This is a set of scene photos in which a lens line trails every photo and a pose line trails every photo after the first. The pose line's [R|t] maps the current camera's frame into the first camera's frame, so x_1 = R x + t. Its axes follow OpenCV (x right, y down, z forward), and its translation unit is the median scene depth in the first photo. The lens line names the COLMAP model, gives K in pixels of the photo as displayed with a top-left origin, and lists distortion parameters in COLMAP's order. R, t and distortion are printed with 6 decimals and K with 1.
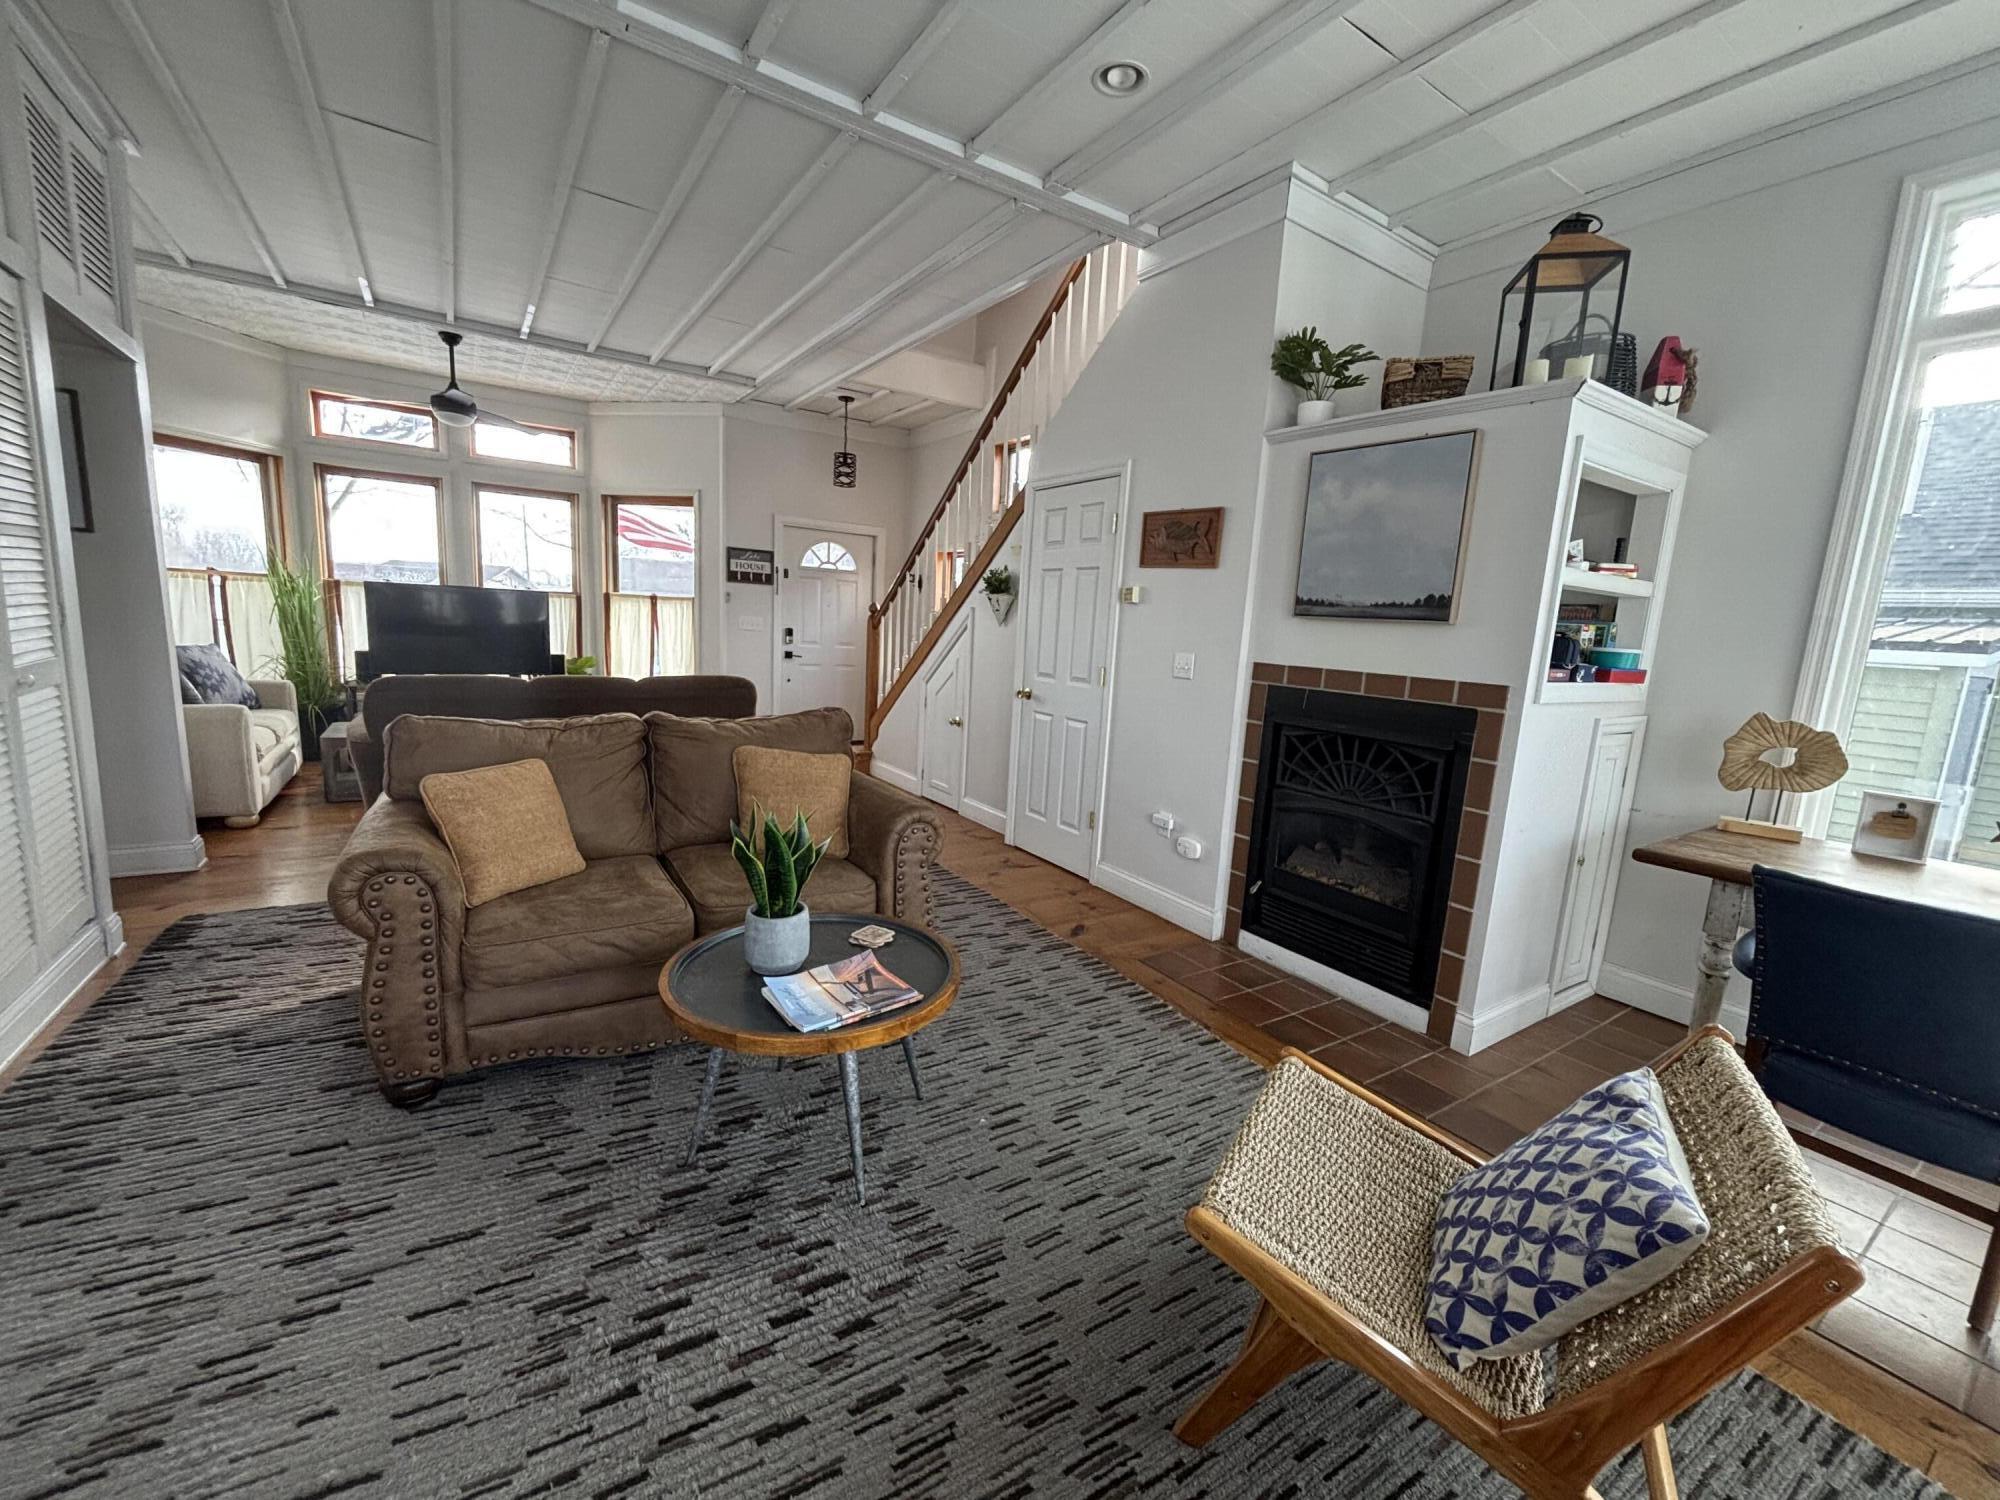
lens RADIAL K [[808.7, 0, 1000.0], [0, 808.7, 750.0], [0, 0, 1]] dist [0.000307, -0.000065]
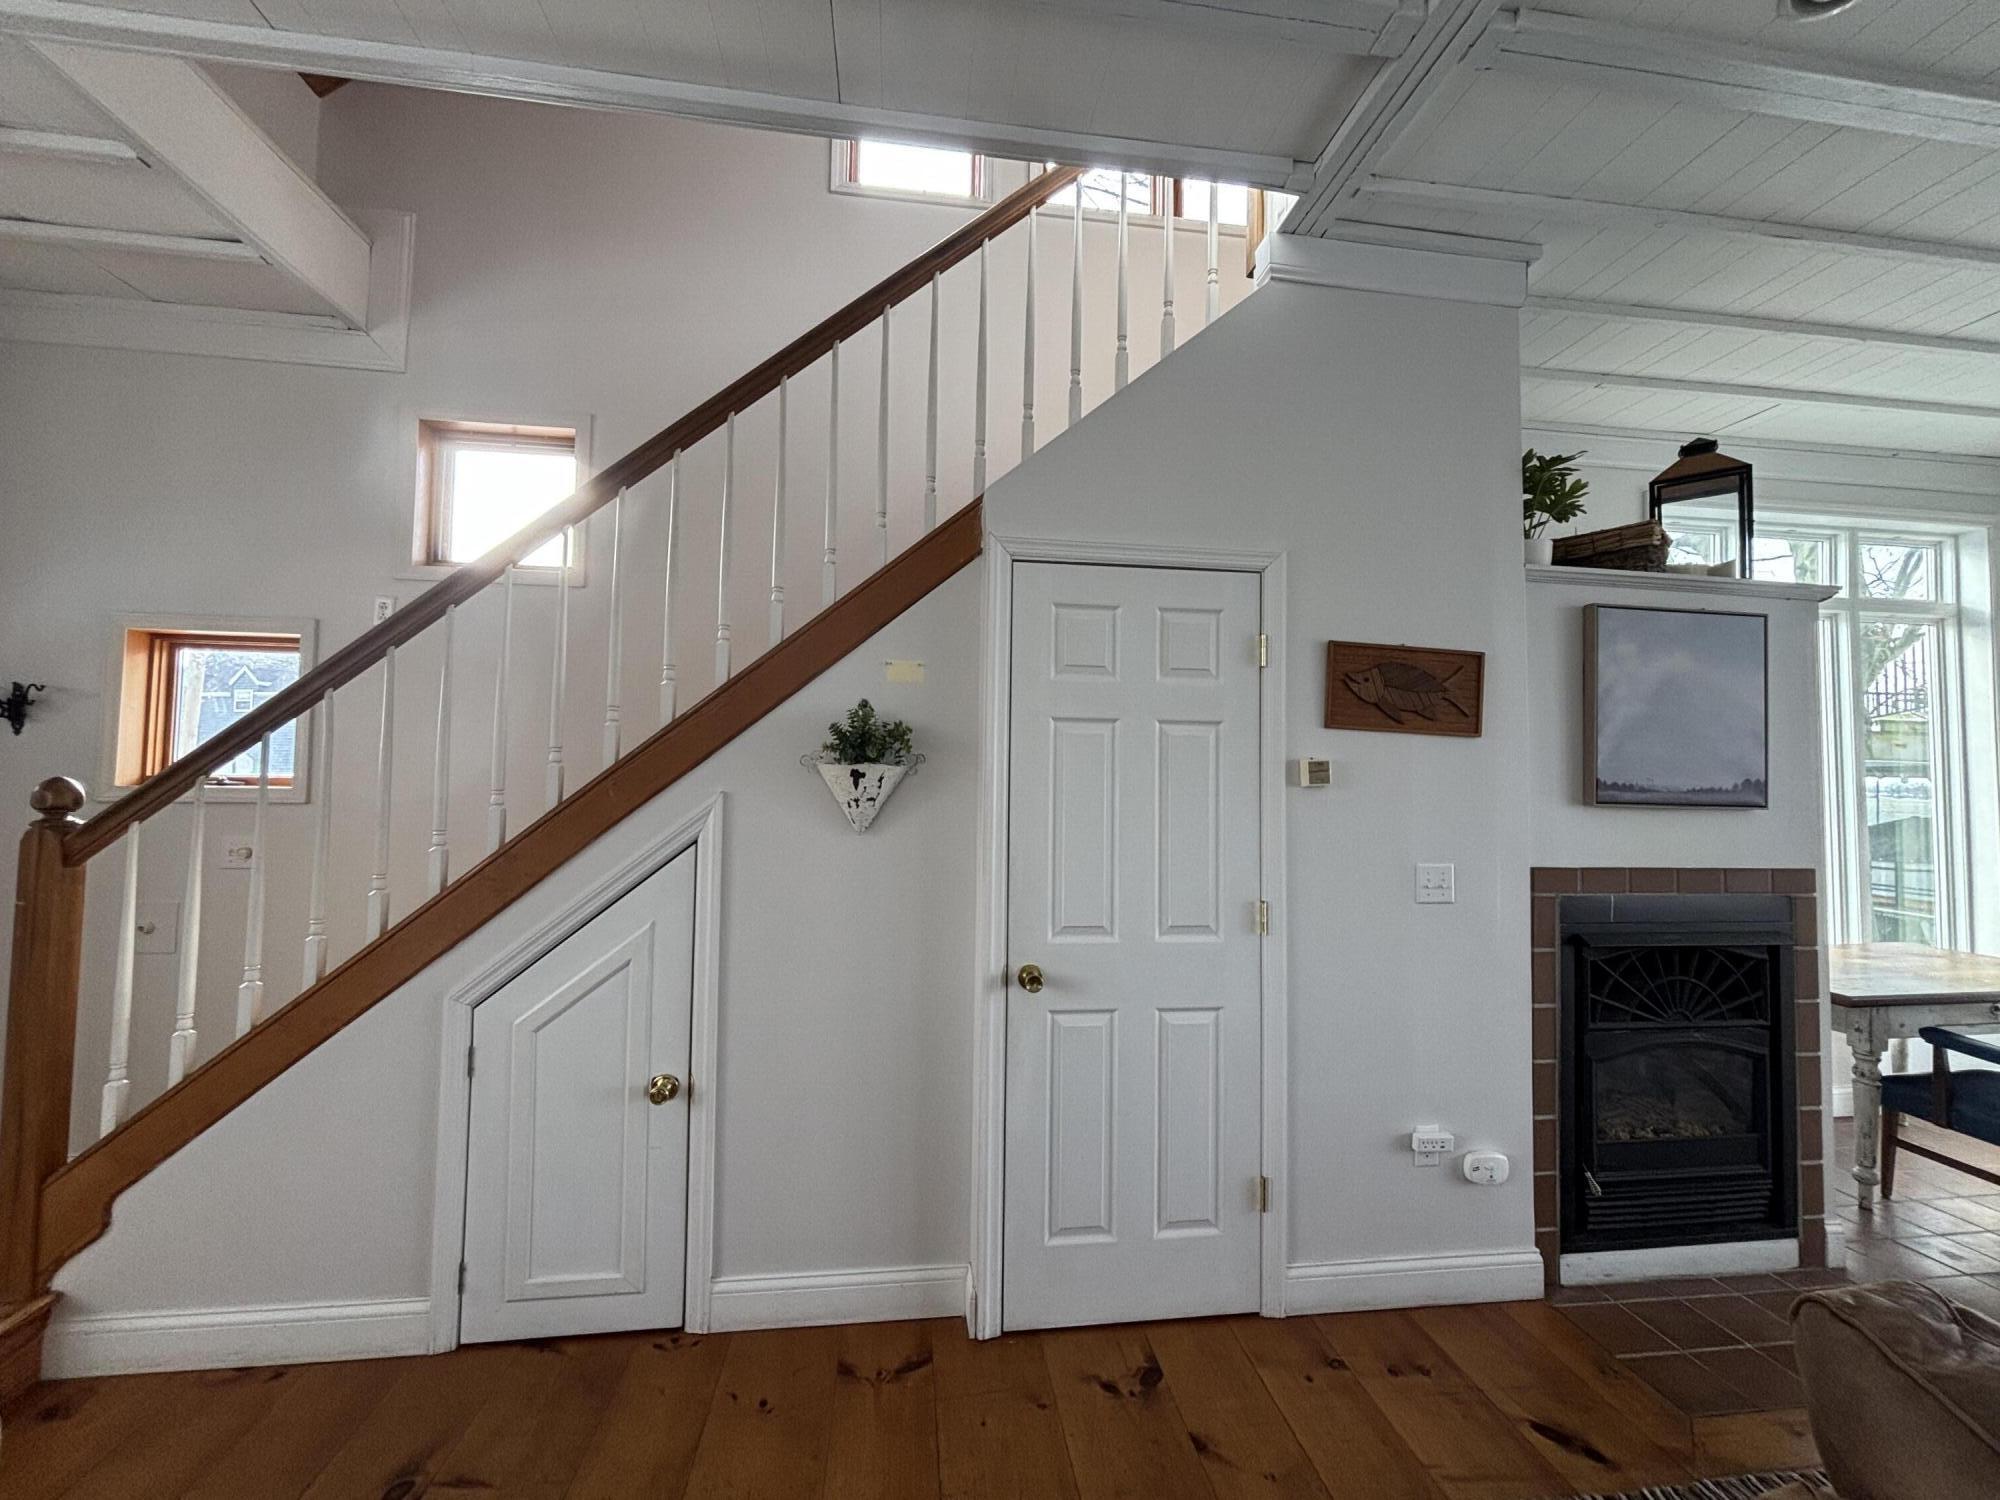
lens RADIAL K [[808.7, 0, 1000.0], [0, 808.7, 750.0], [0, 0, 1]] dist [0.000307, -0.000065]
pose [[0.425935, -0.007057, 0.904726, -0.526283], [0.150841, 0.986528, -0.063319, -0.231140], [-0.892091, 0.163440, 0.421261, 1.069776]]
